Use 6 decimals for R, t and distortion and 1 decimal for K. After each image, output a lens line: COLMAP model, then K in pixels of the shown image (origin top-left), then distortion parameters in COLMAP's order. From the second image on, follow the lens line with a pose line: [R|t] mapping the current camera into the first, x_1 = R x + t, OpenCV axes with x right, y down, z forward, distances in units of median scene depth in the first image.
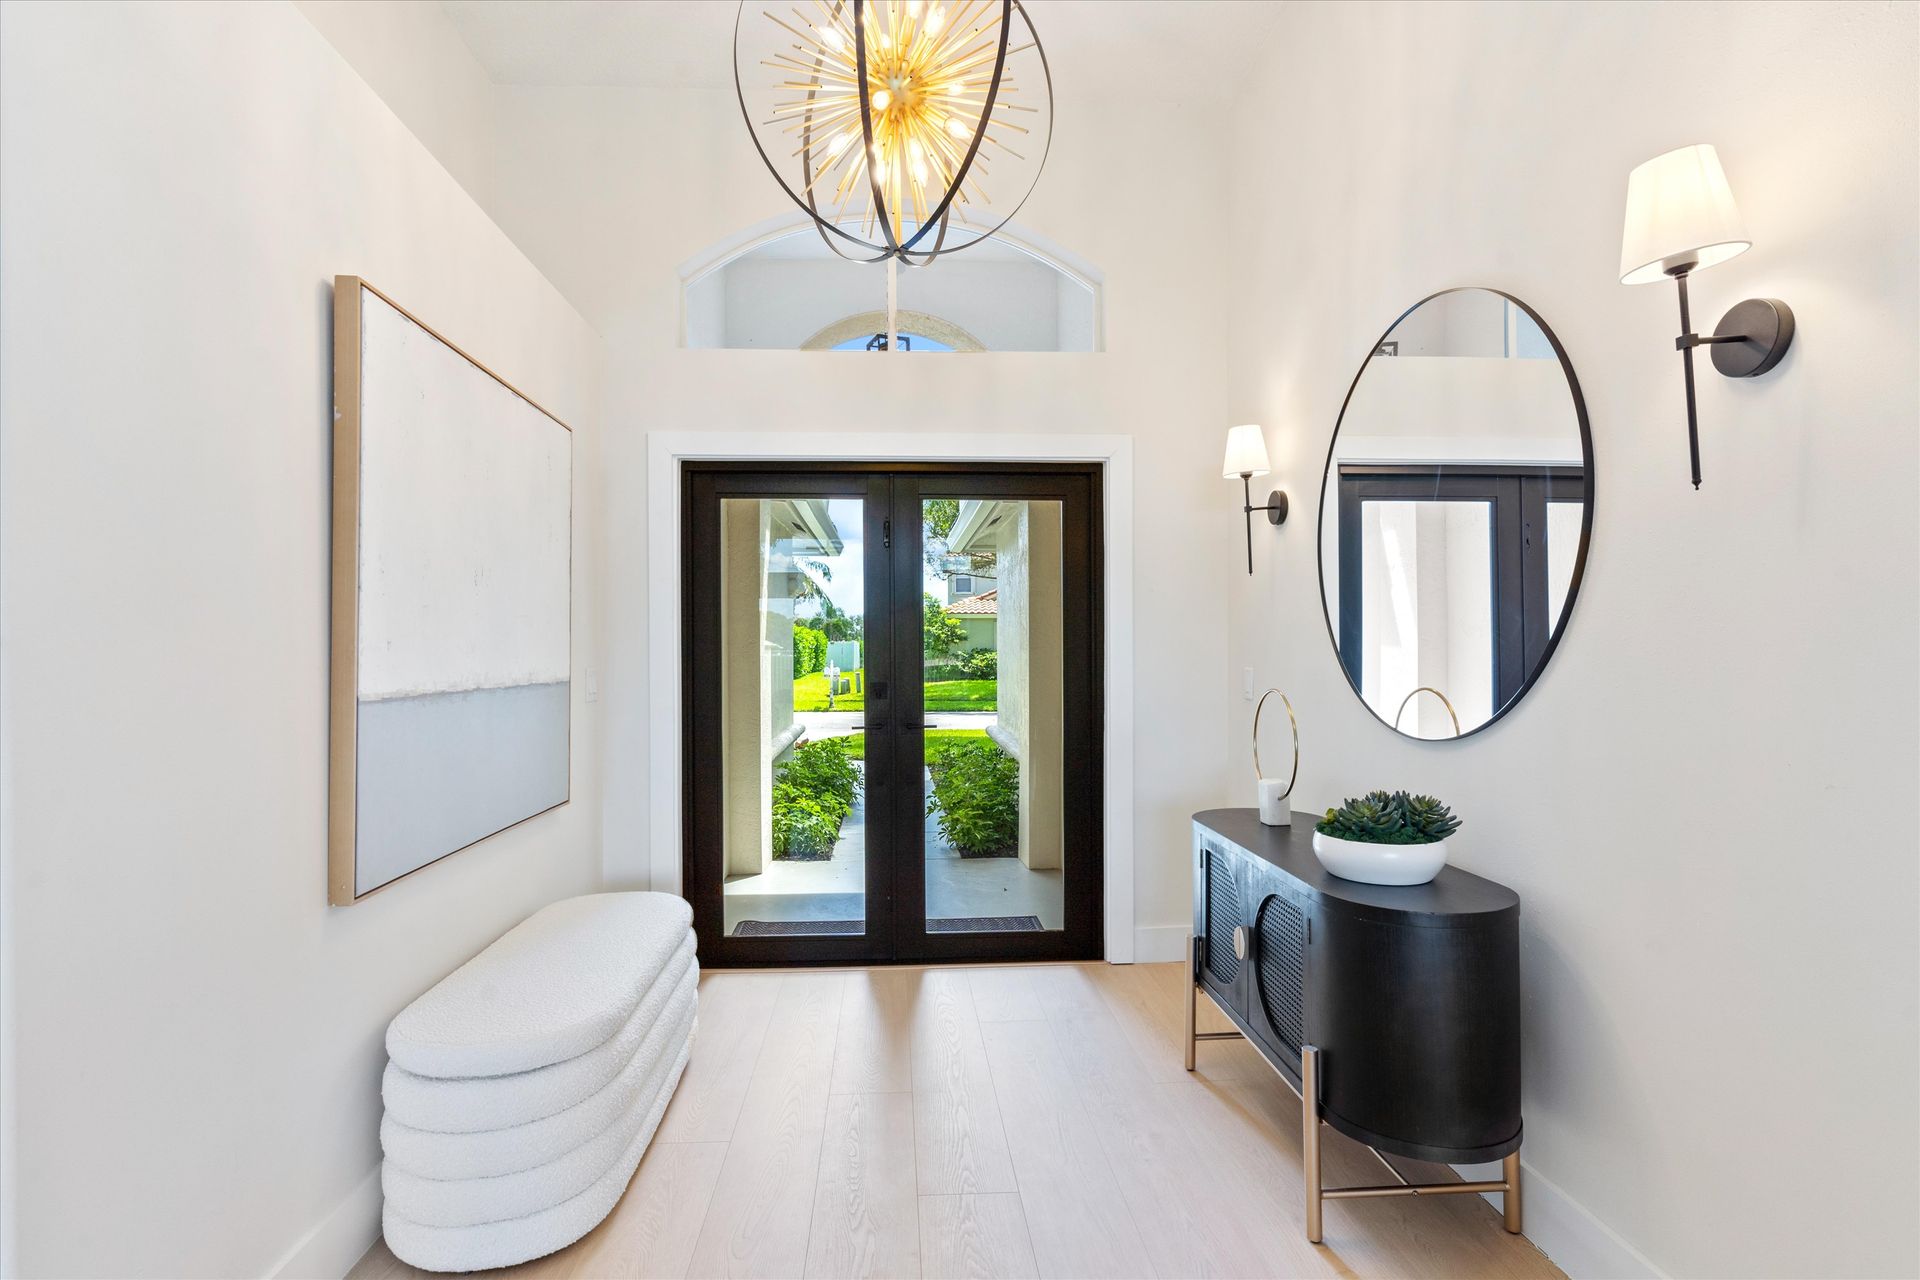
lens RADIAL K [[906.5, 0, 954.3], [0, 906.5, 661.8], [0, 0, 1]] dist [-0.005389, -0.000461]
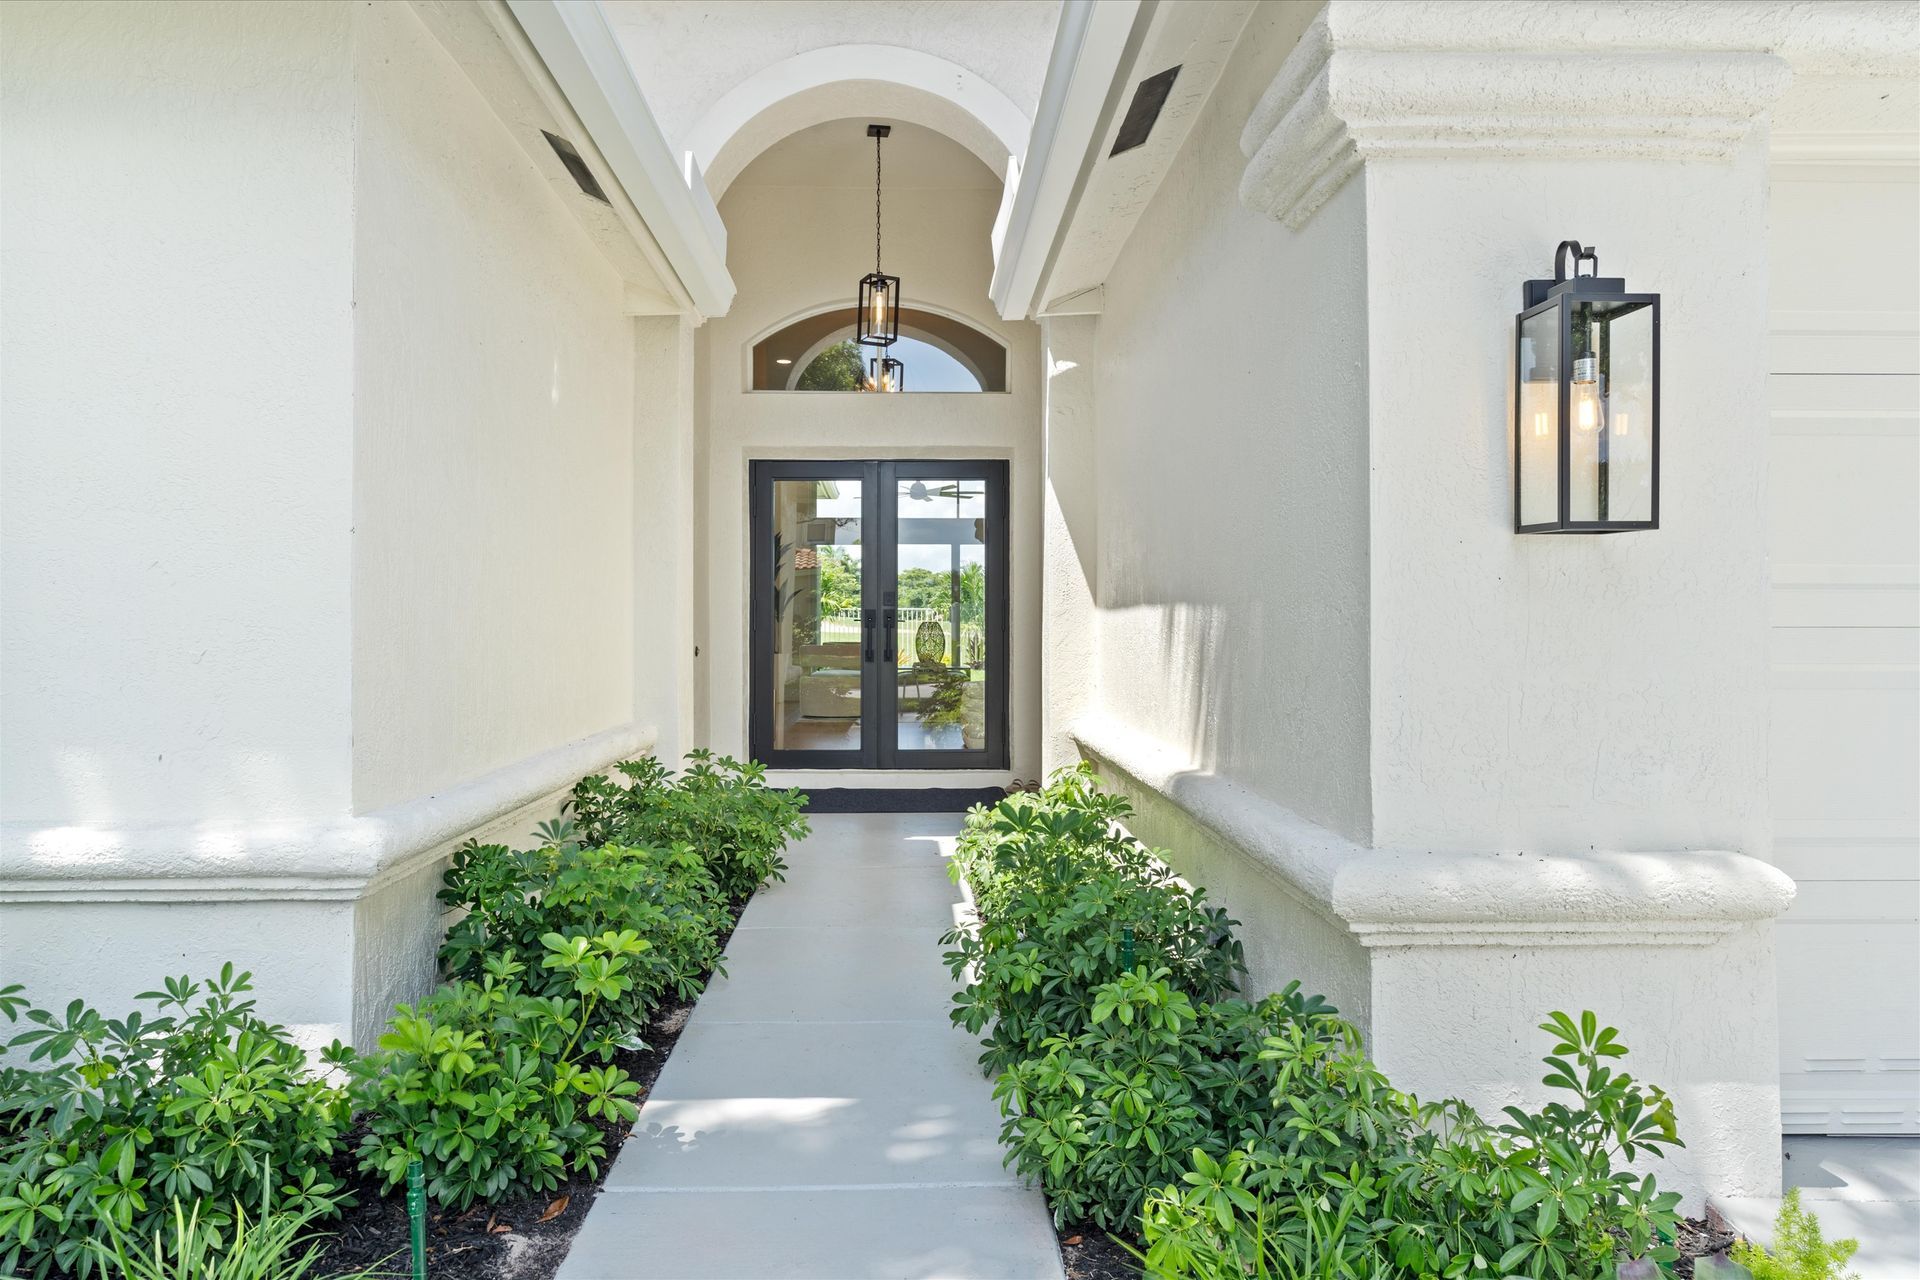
lens RADIAL K [[911.1, 0, 954.4], [0, 911.1, 647.7], [0, 0, 1]] dist [-0.000811, 0.000184]
pose [[0.999984, 0.001898, -0.005252, 0.076575], [-0.001934, 0.999974, -0.006910, 0.135635], [0.005239, 0.006920, 0.999962, -0.643490]]
